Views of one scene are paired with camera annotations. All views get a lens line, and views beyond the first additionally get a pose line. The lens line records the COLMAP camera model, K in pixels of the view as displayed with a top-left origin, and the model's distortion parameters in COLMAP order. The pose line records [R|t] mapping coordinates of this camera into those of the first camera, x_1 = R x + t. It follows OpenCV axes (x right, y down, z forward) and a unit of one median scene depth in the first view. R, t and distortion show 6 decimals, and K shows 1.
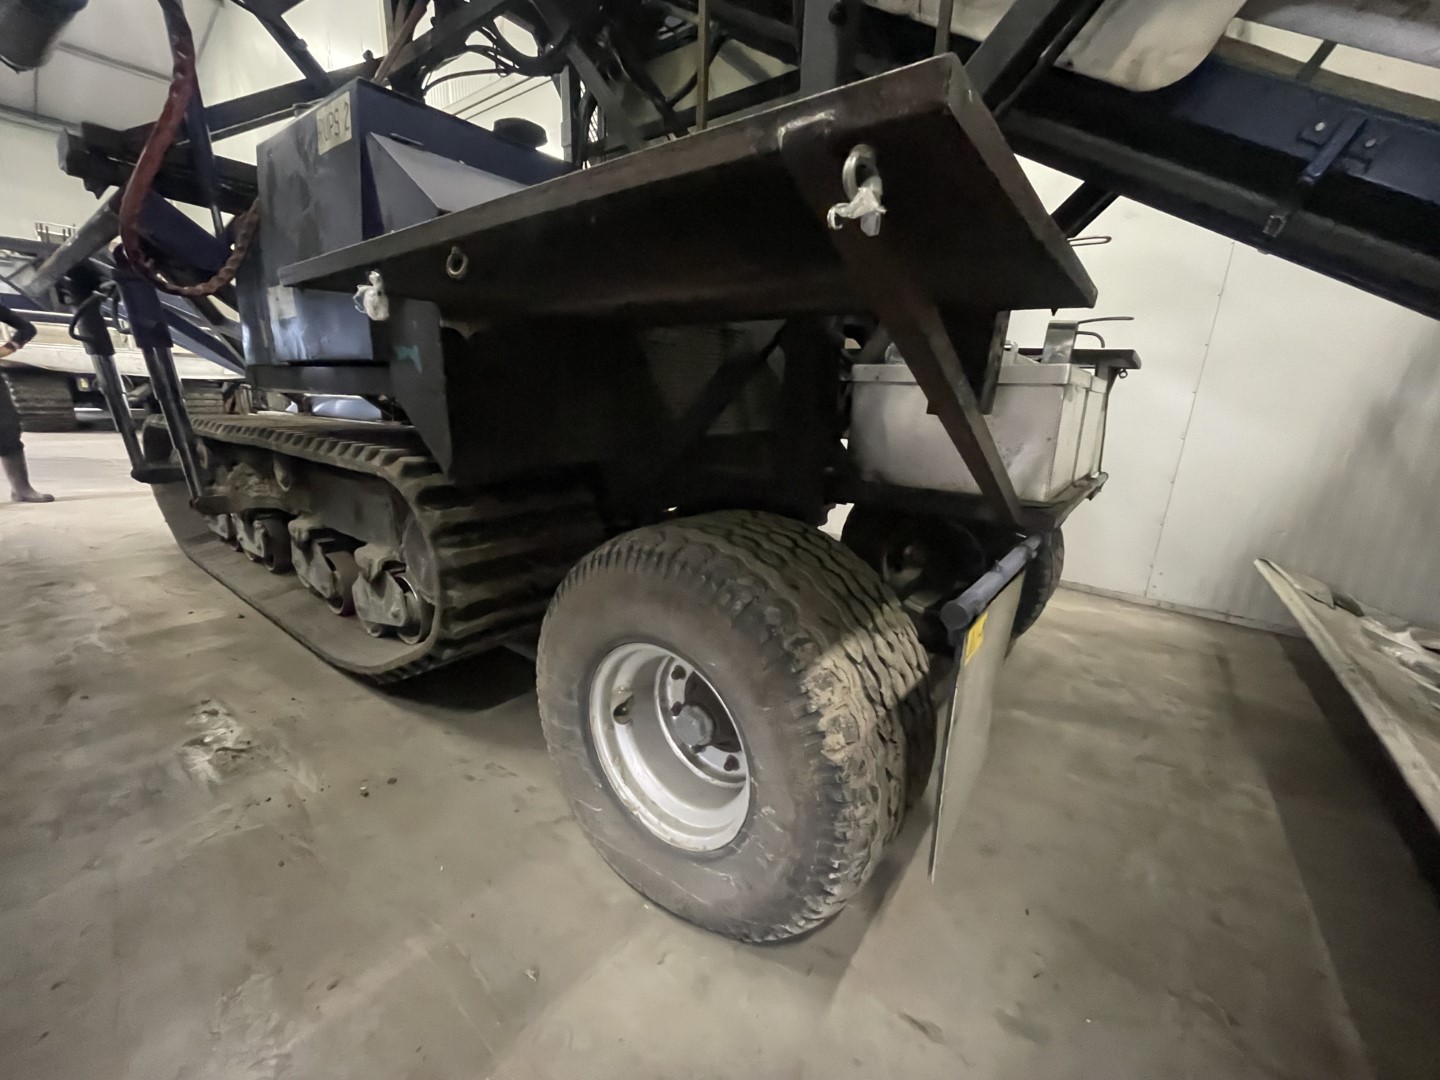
lens RADIAL K [[563.6, 0, 718.1], [0, 563.6, 546.9], [0, 0, 1]] dist [-0.000104, 0.000036]
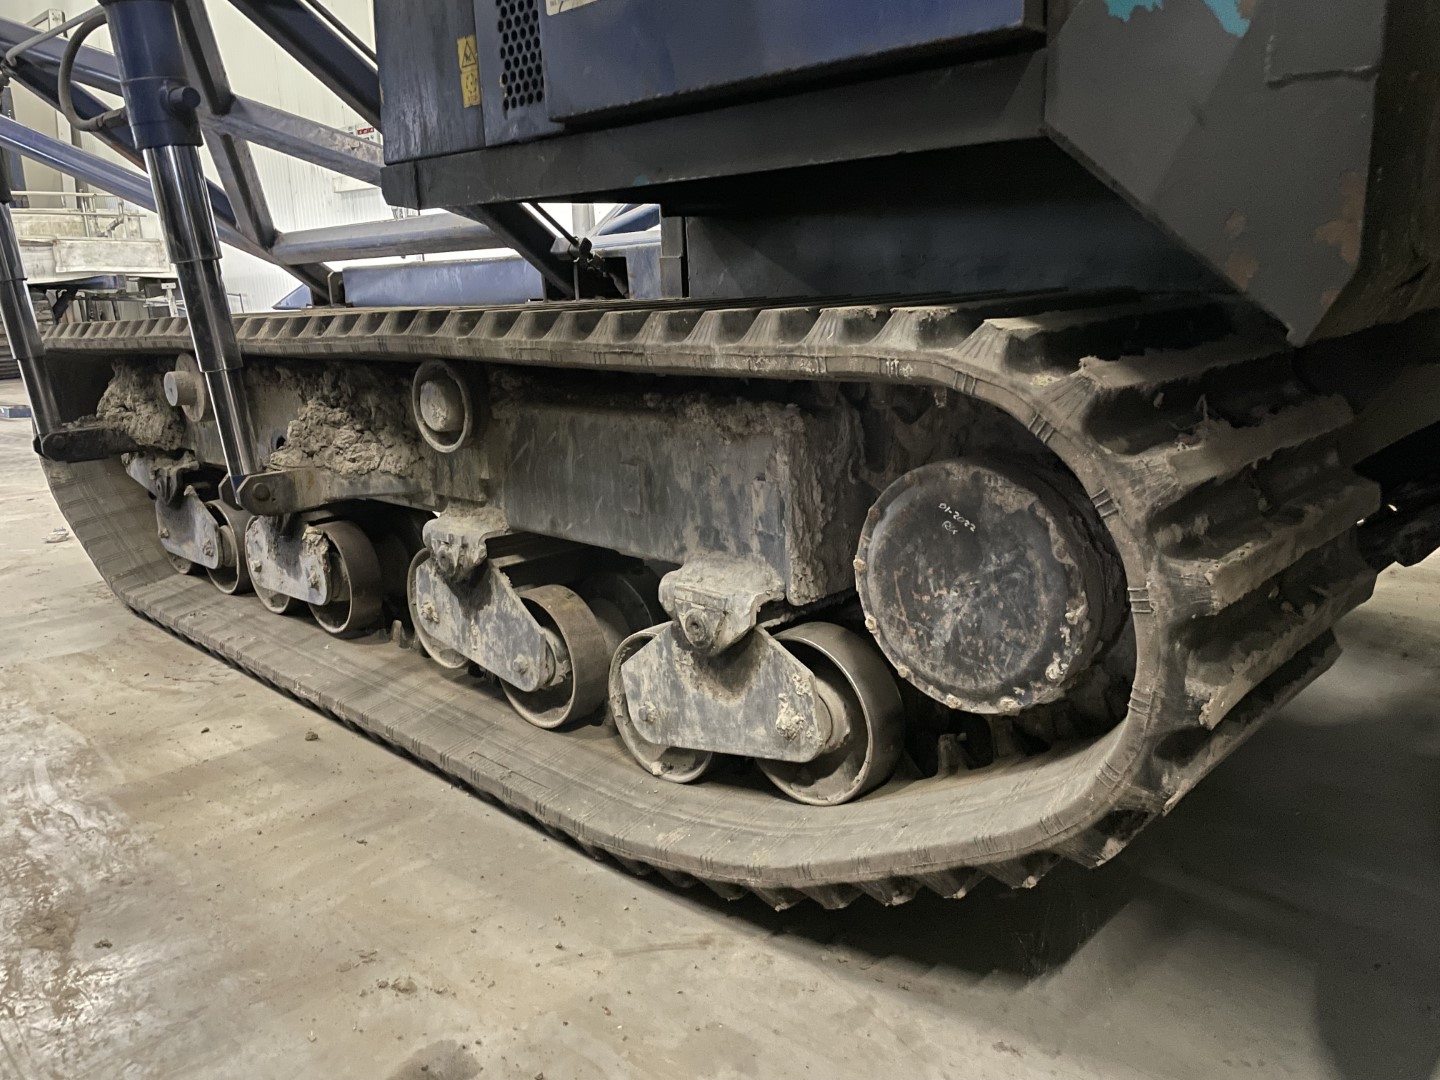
lens RADIAL K [[987.1, 0, 720.0], [0, 987.1, 540.0], [0, 0, 1]] dist [0.074188, -0.171366]
pose [[0.995822, -0.044530, -0.079720, -0.465617], [0.043491, 0.998945, -0.014718, -0.009654], [0.080291, 0.011189, 0.996709, 0.230516]]
